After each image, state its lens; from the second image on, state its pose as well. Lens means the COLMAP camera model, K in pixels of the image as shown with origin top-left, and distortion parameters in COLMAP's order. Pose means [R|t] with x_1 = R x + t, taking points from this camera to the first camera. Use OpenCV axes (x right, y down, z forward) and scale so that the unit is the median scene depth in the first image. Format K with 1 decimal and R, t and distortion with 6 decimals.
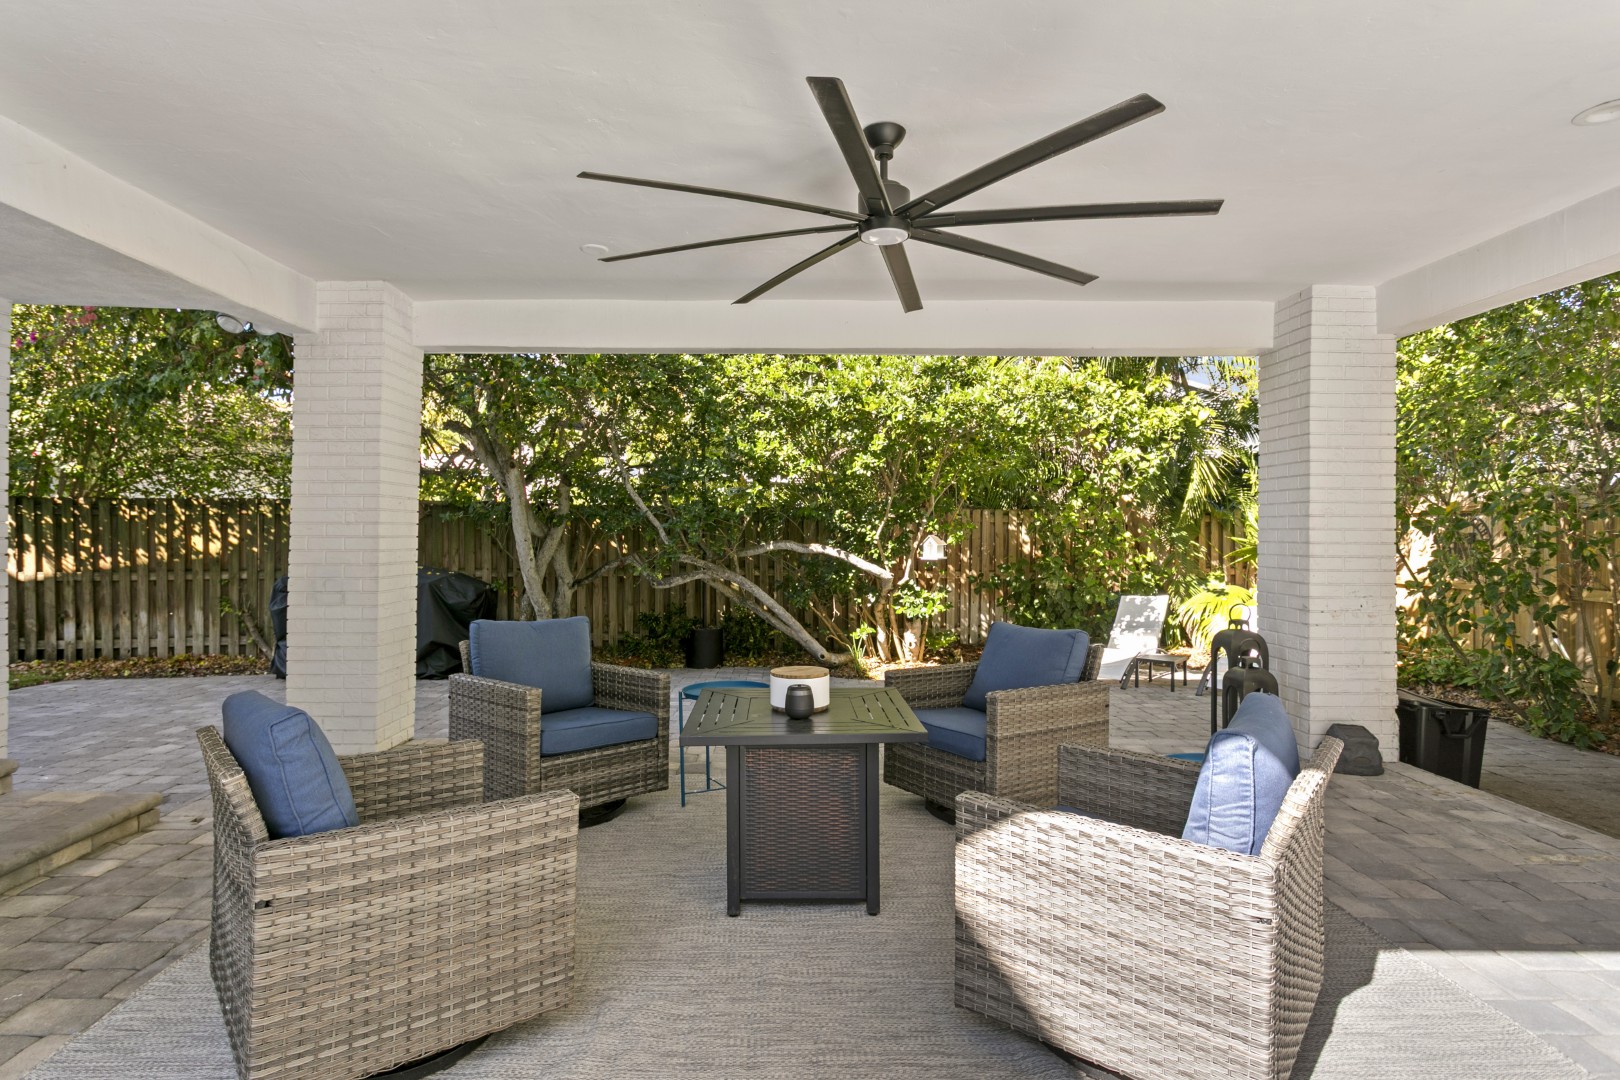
lens RADIAL K [[876.8, 0, 805.5], [0, 876.8, 539.9], [0, 0, 1]] dist [0.014793, 0.001028]
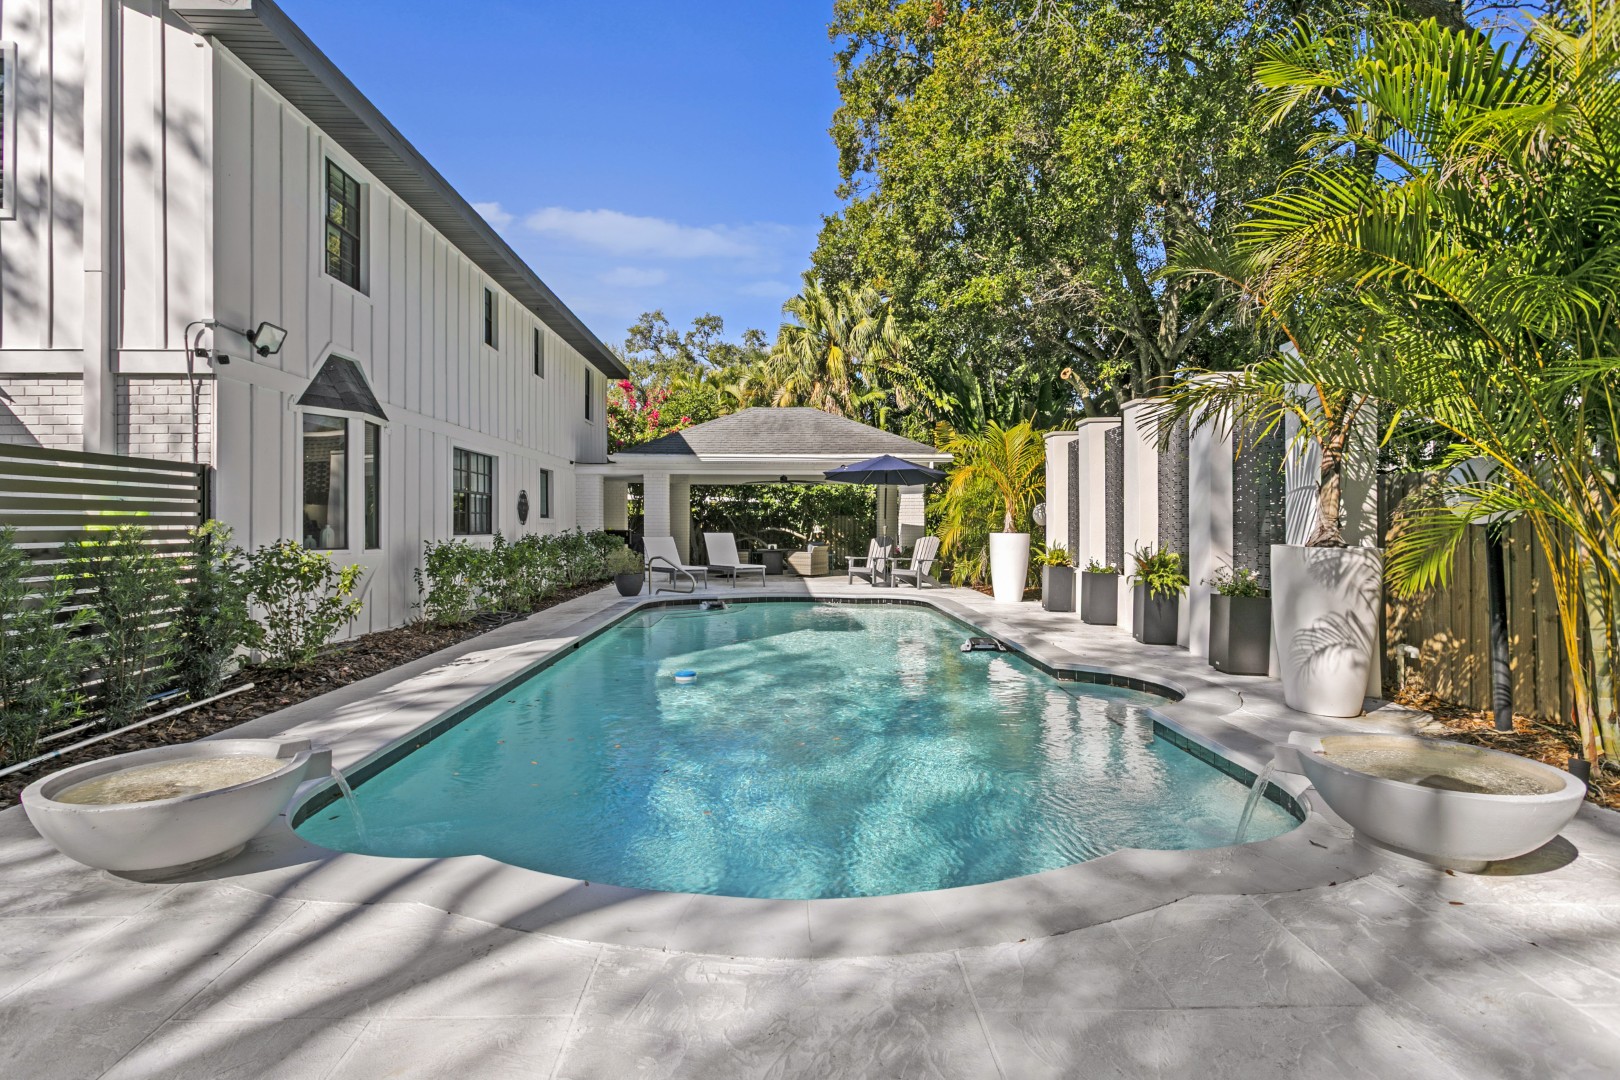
lens RADIAL K [[876.8, 0, 780.2], [0, 876.8, 509.7], [0, 0, 1]] dist [0.014793, 0.001028]
pose [[0.999369, -0.003995, -0.035292, 0.133449], [0.002958, 0.999564, -0.029392, 0.035274], [0.035394, 0.029269, 0.998945, -2.489680]]
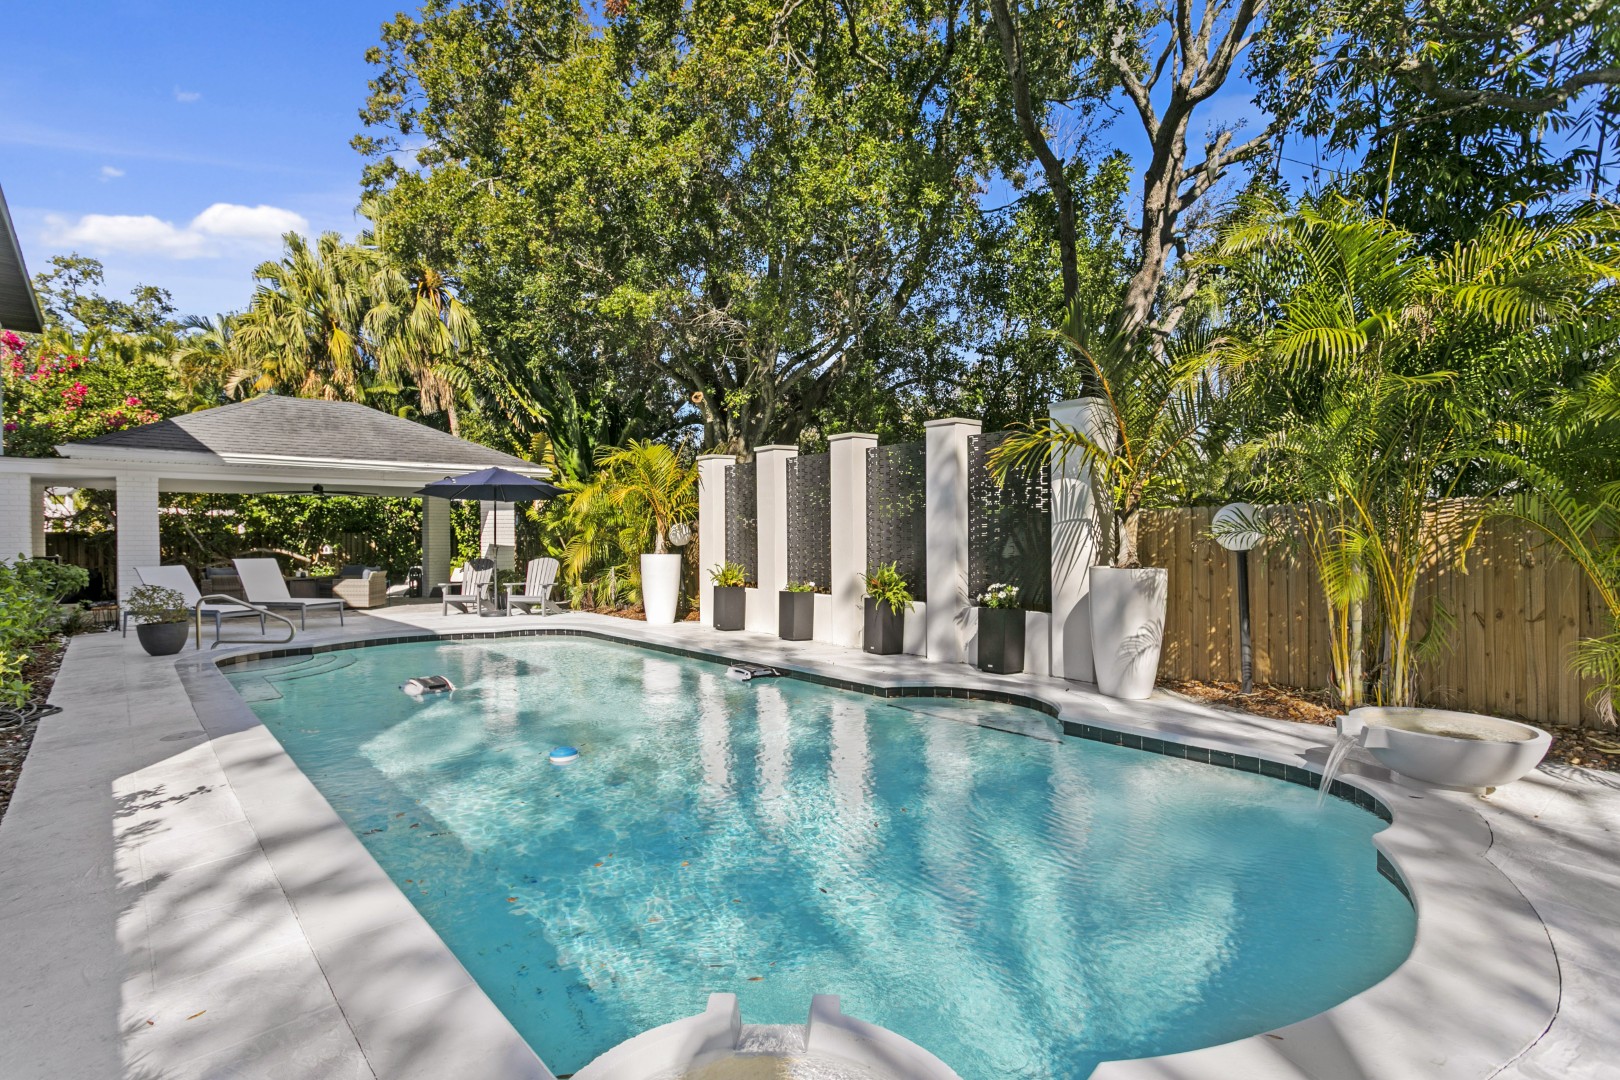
lens RADIAL K [[876.8, 0, 802.3], [0, 876.8, 540.4], [0, 0, 1]] dist [0.014793, 0.001028]
pose [[0.799307, -0.008003, 0.600870, -0.344157], [0.013019, 0.999907, -0.004000, 0.011537], [-0.600782, 0.011020, 0.799337, -2.231528]]
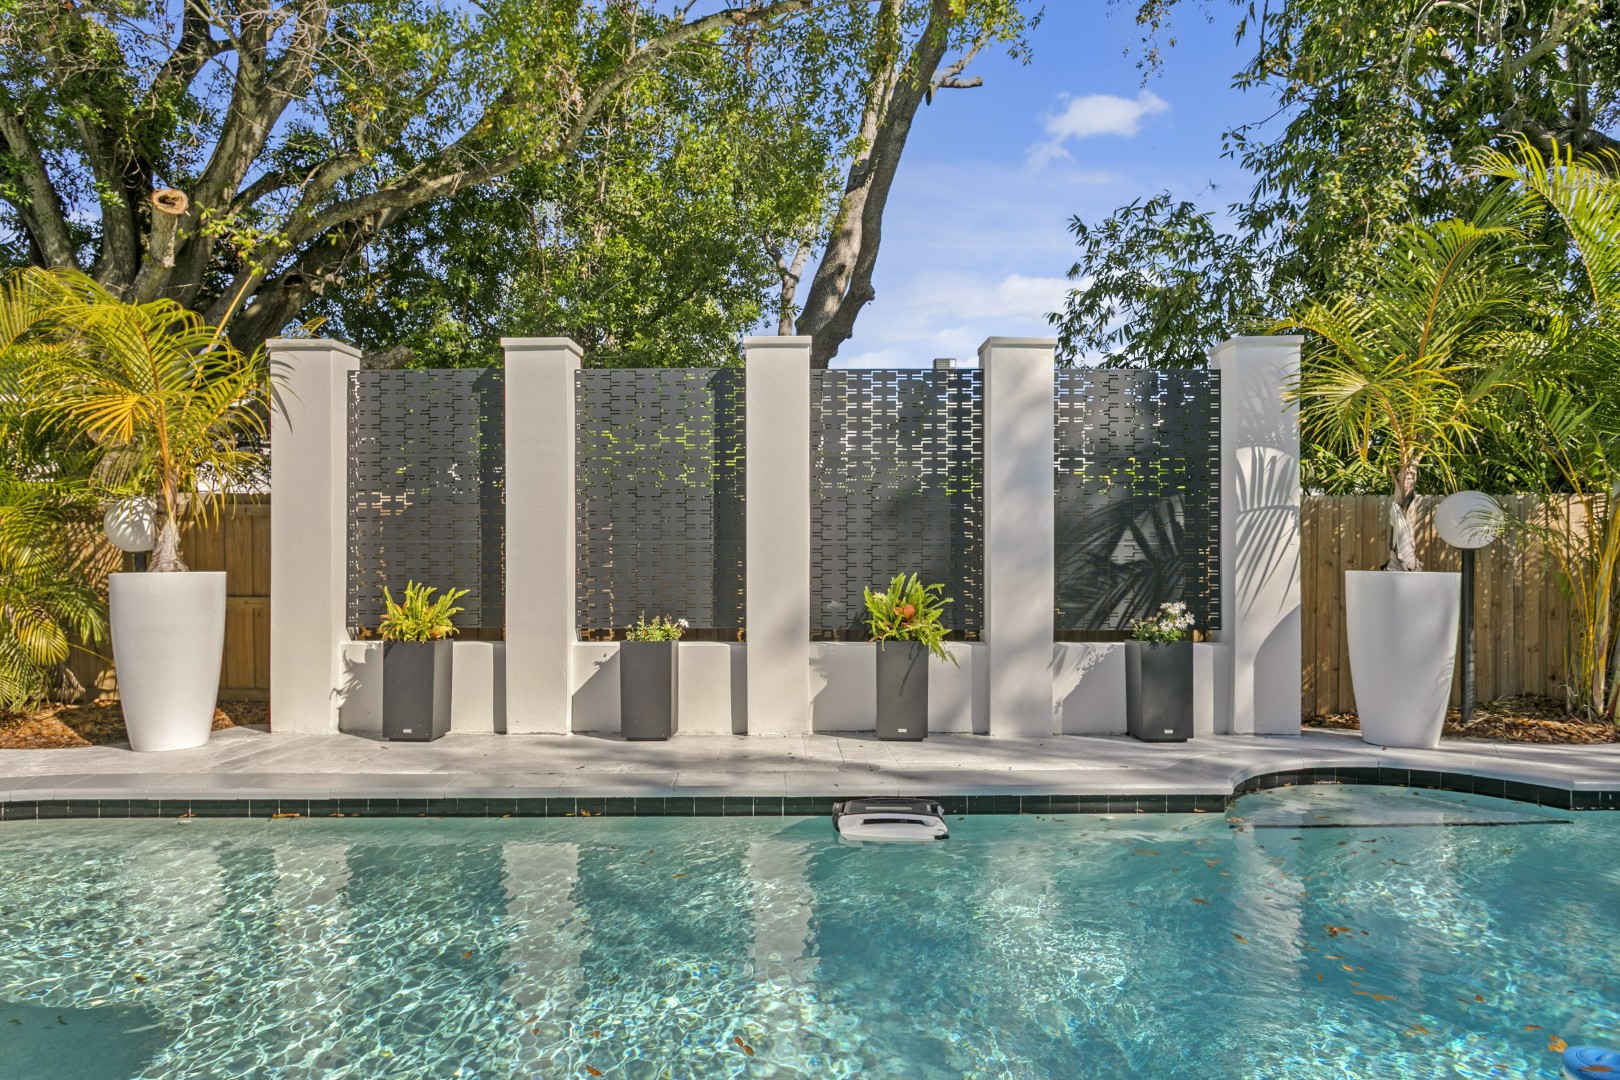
lens RADIAL K [[1086.5, 0, 809.1], [0, 1086.5, 539.7], [0, 0, 1]] dist [-0.013943, -0.000819]
pose [[0.050696, -0.014692, 0.998606, -0.379211], [0.013329, 0.999813, 0.014034, -0.006048], [-0.998625, 0.012599, 0.050882, -1.102175]]
